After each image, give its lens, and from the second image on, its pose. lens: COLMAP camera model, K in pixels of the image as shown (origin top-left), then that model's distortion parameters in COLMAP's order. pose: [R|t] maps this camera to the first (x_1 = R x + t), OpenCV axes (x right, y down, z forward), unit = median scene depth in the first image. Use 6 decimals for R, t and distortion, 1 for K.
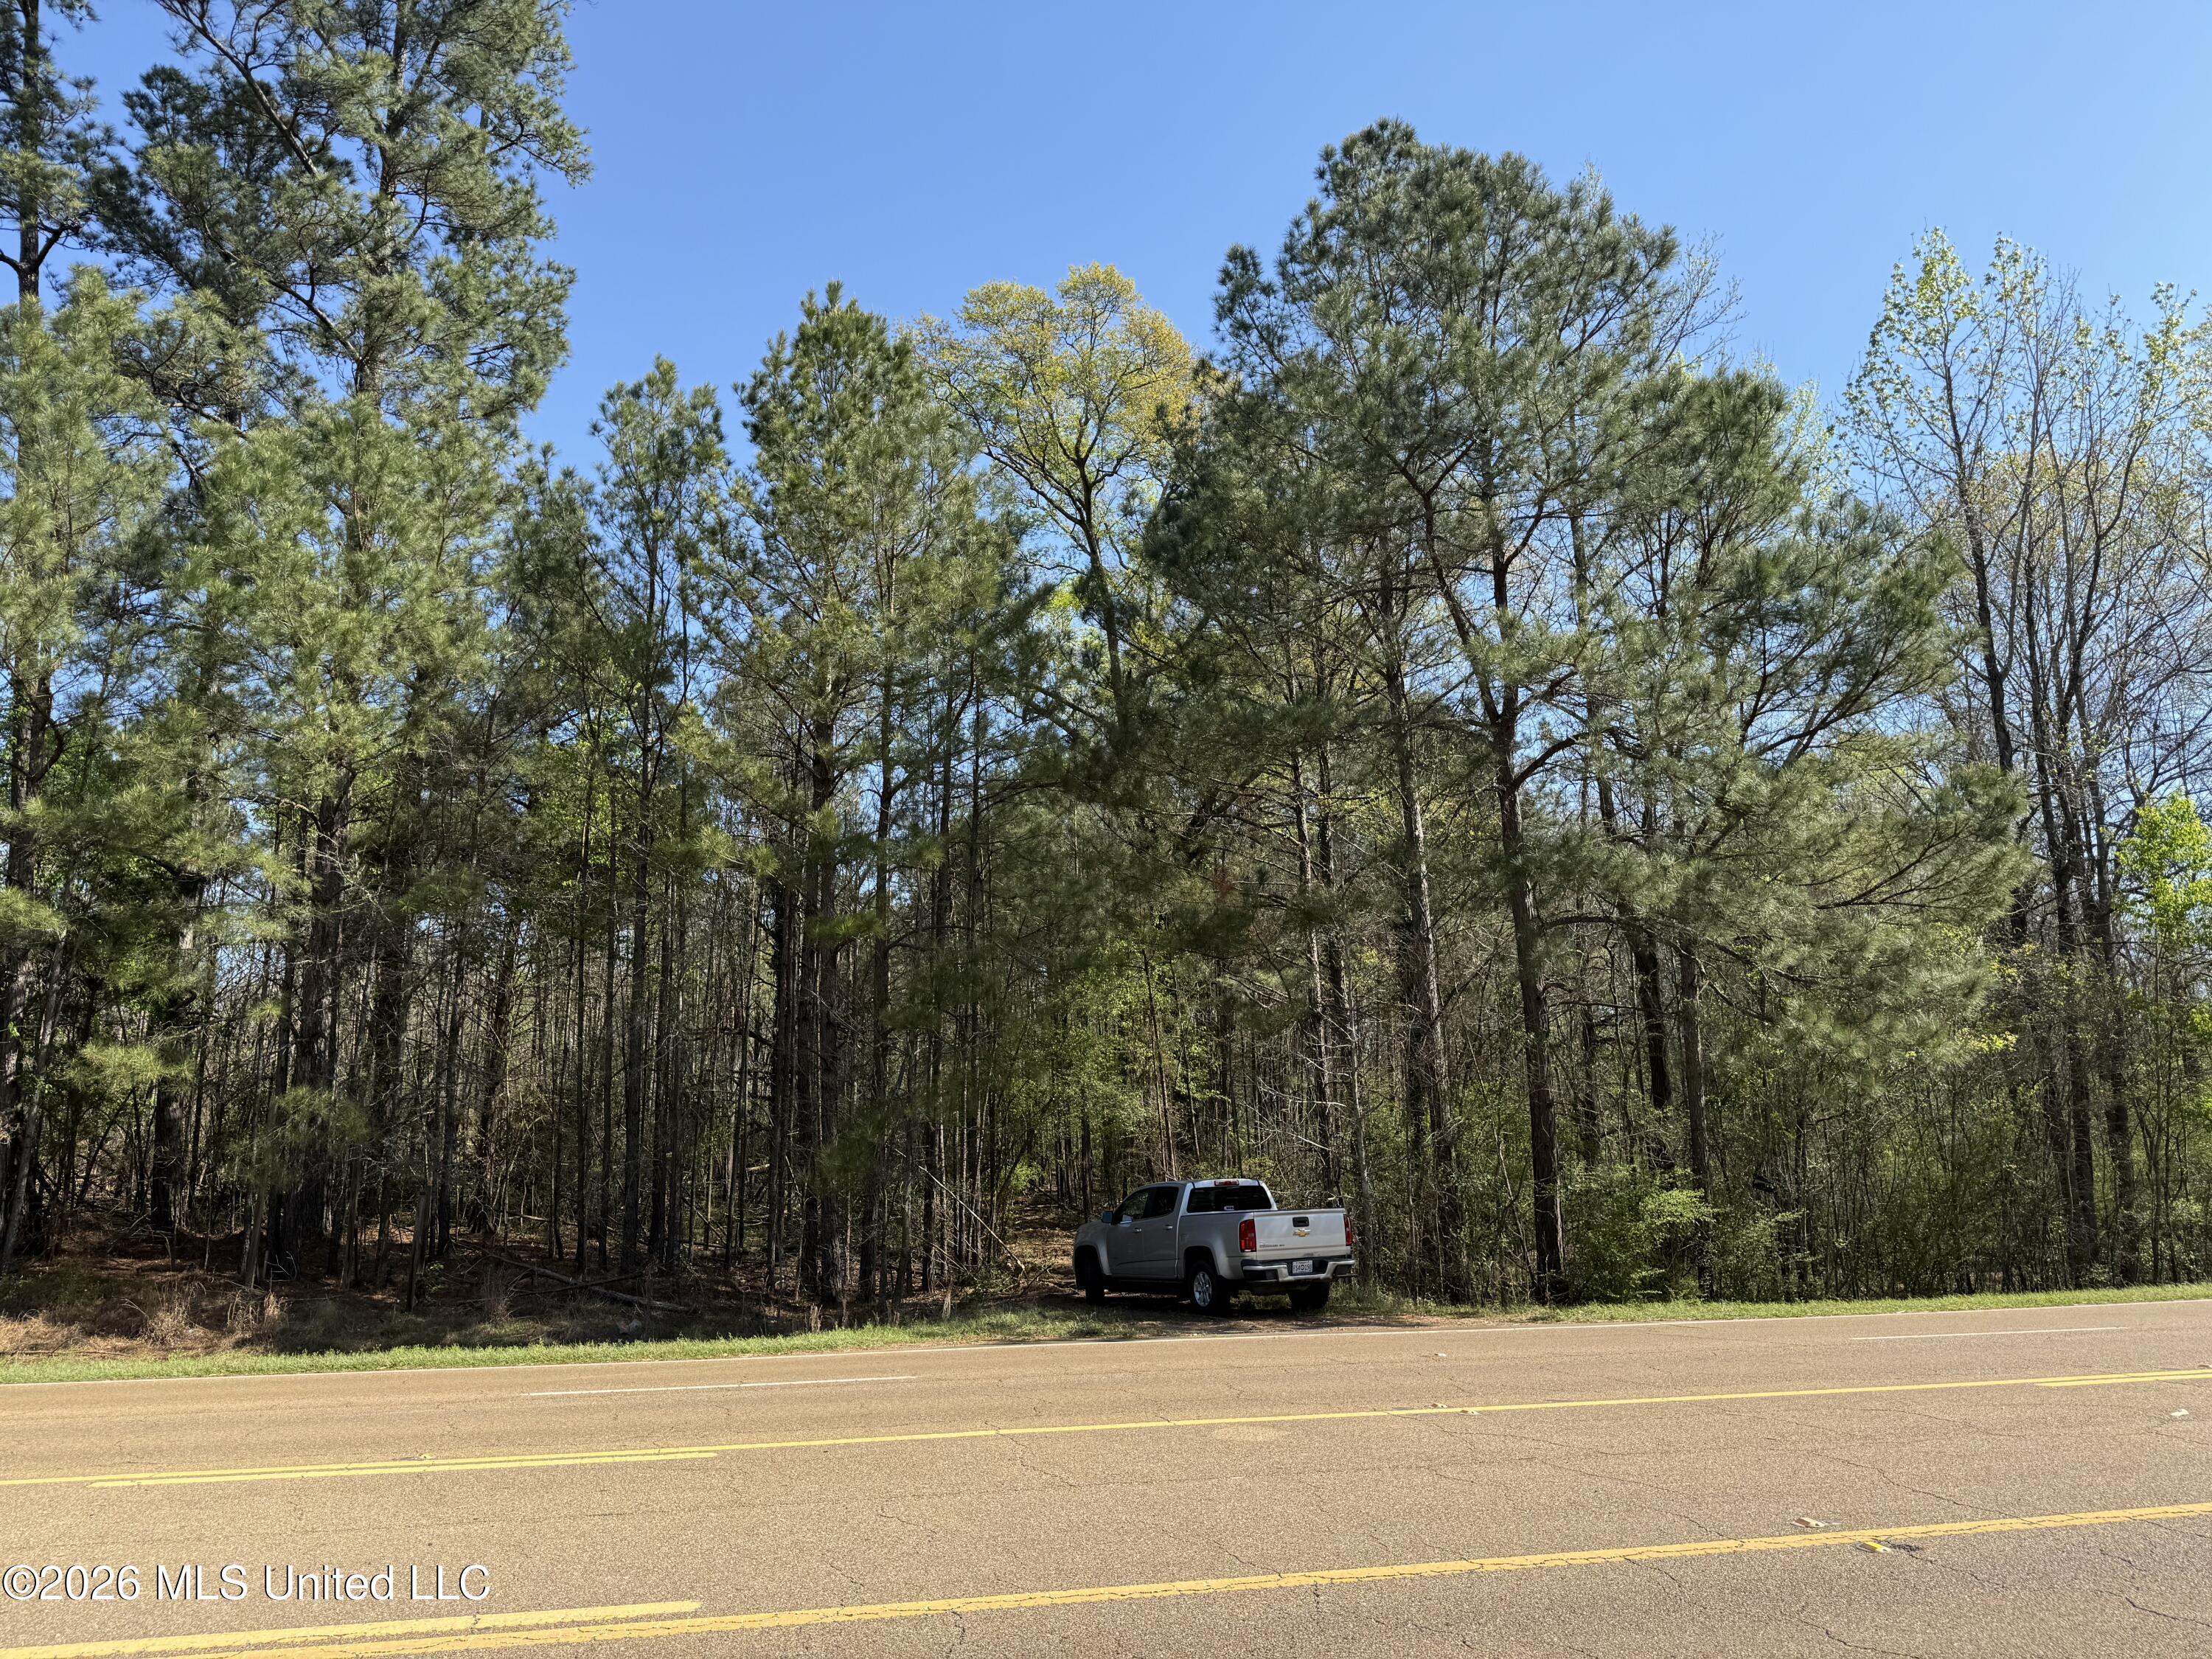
lens RADIAL K [[1539.5, 0, 1100.2], [0, 1539.5, 826.4], [0, 0, 1]] dist [0.006694, 0.000639]
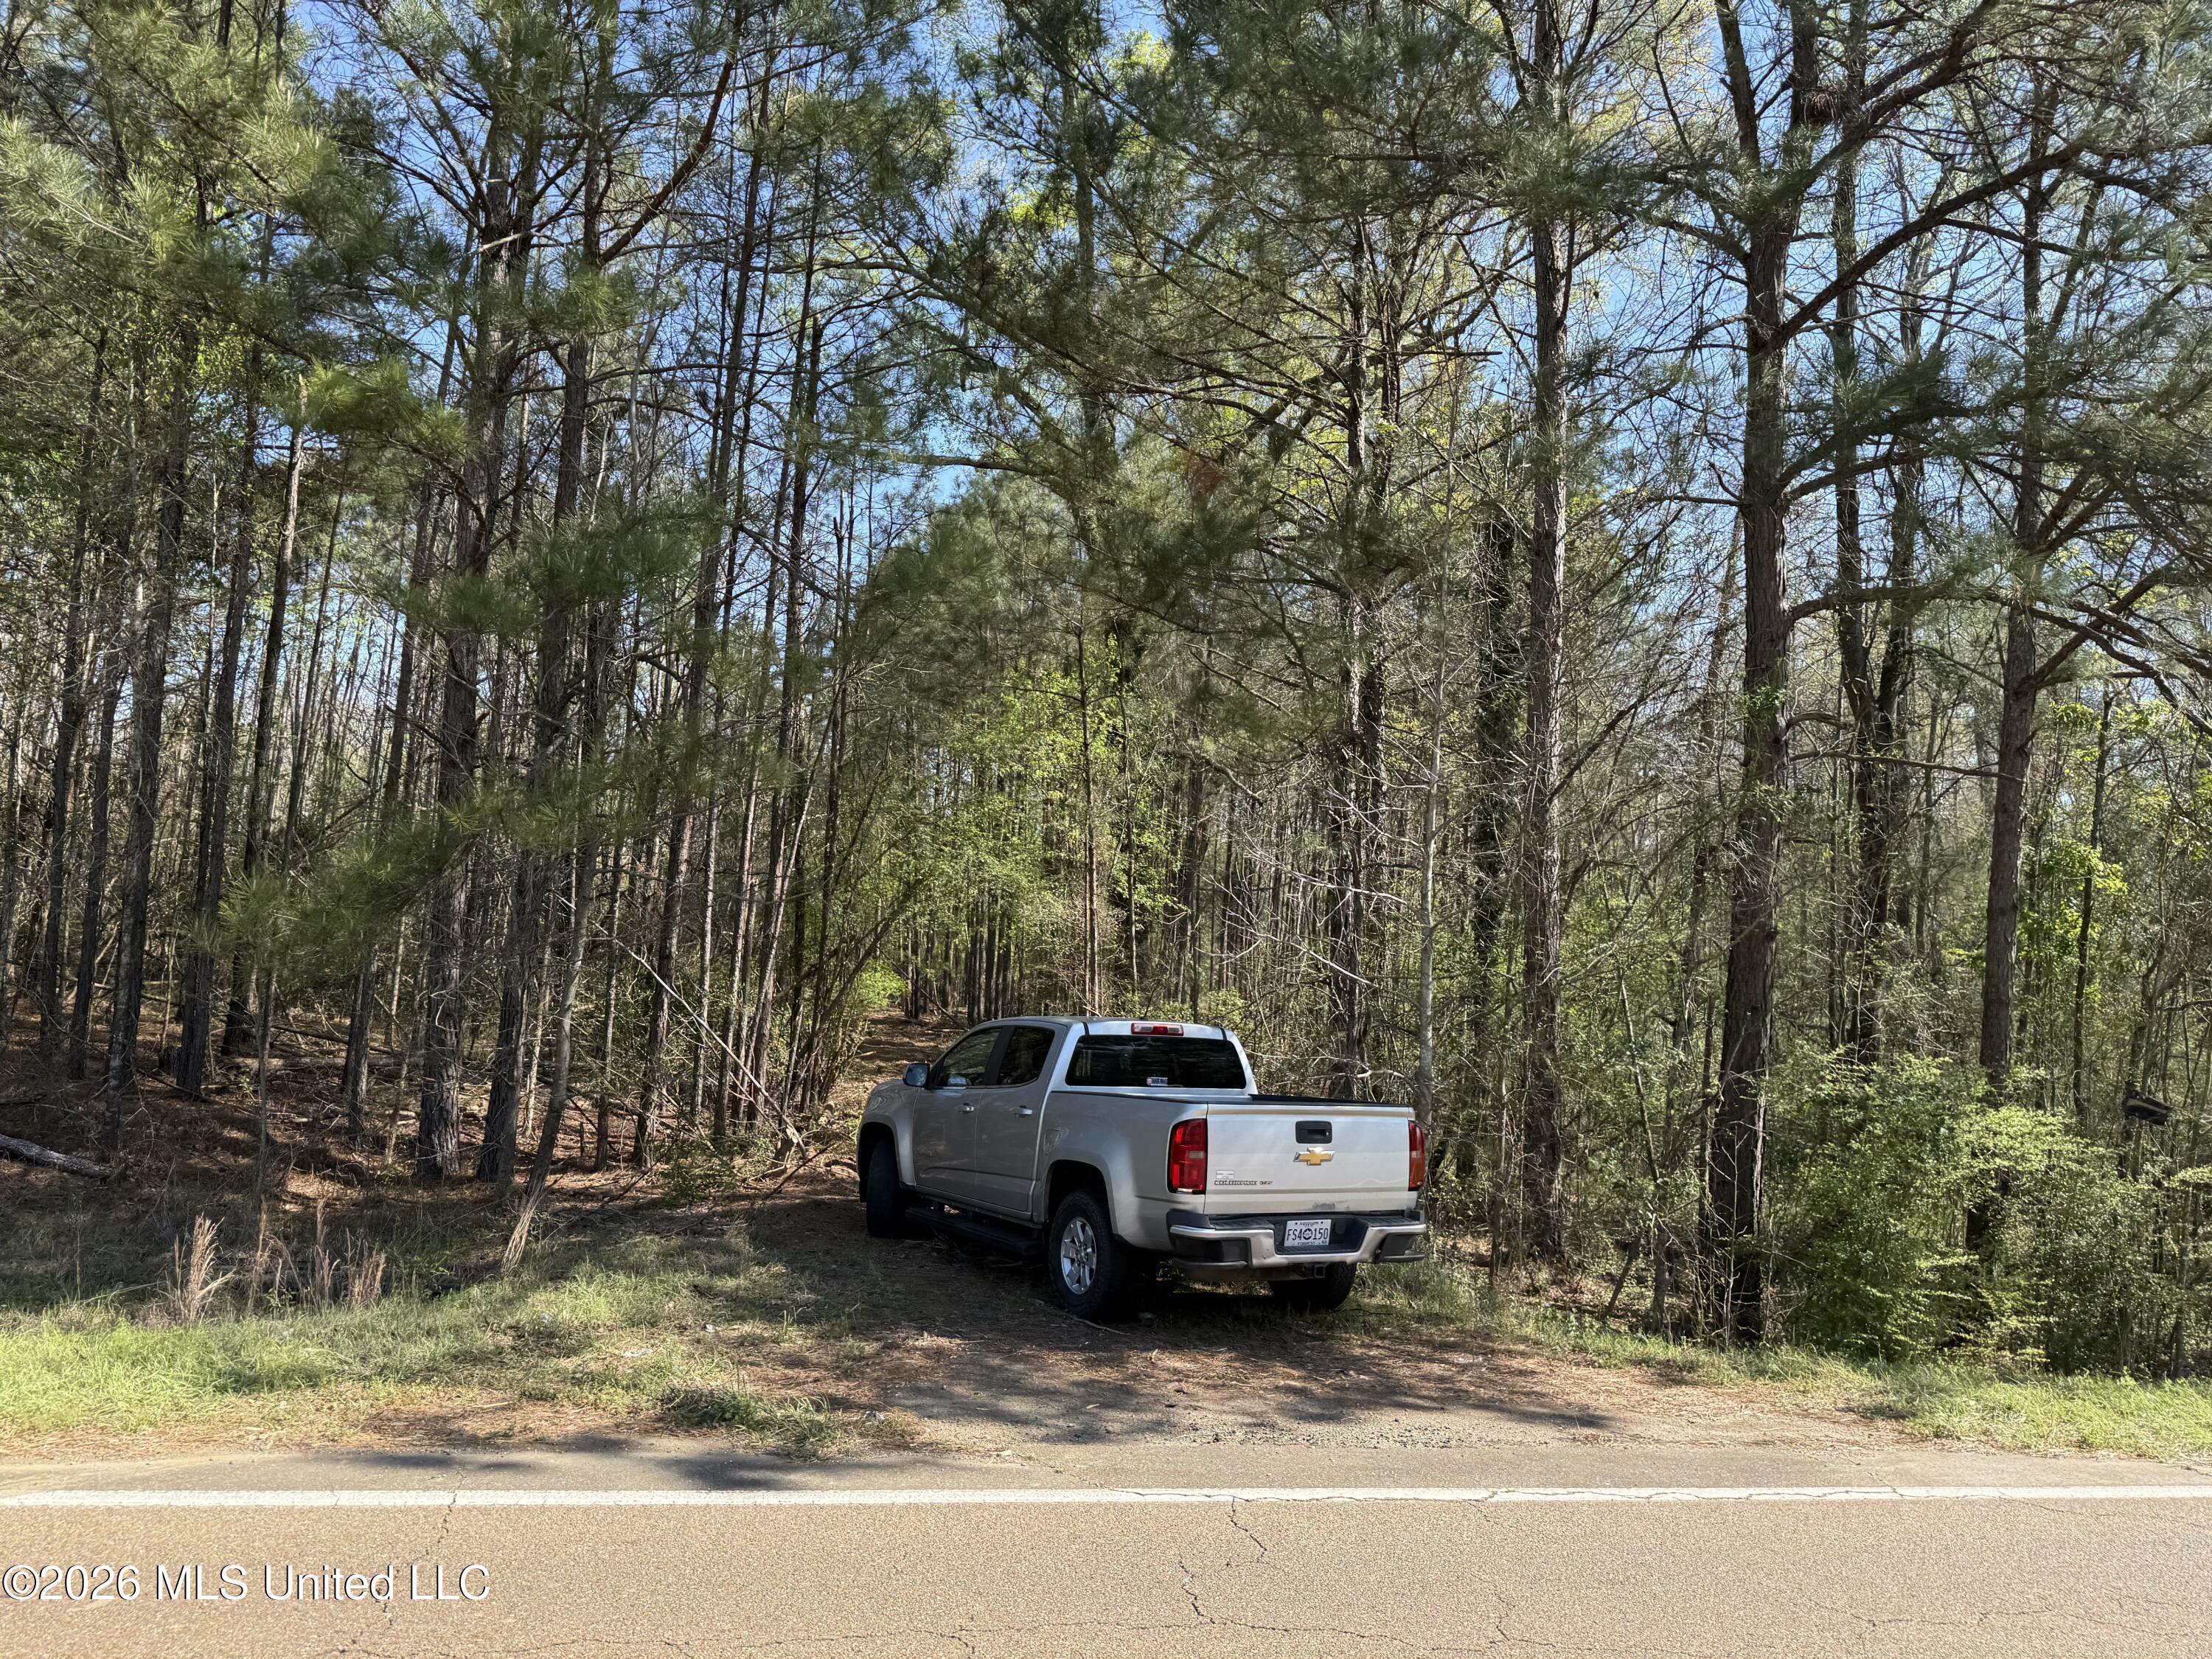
lens RADIAL K [[1539.5, 0, 1108.4], [0, 1539.5, 832.5], [0, 0, 1]] dist [0.006694, 0.000639]
pose [[0.996535, 0.080579, 0.020630, 0.056578], [-0.082379, 0.990416, 0.110856, 0.128832], [-0.011500, -0.112171, 0.993622, 0.574091]]
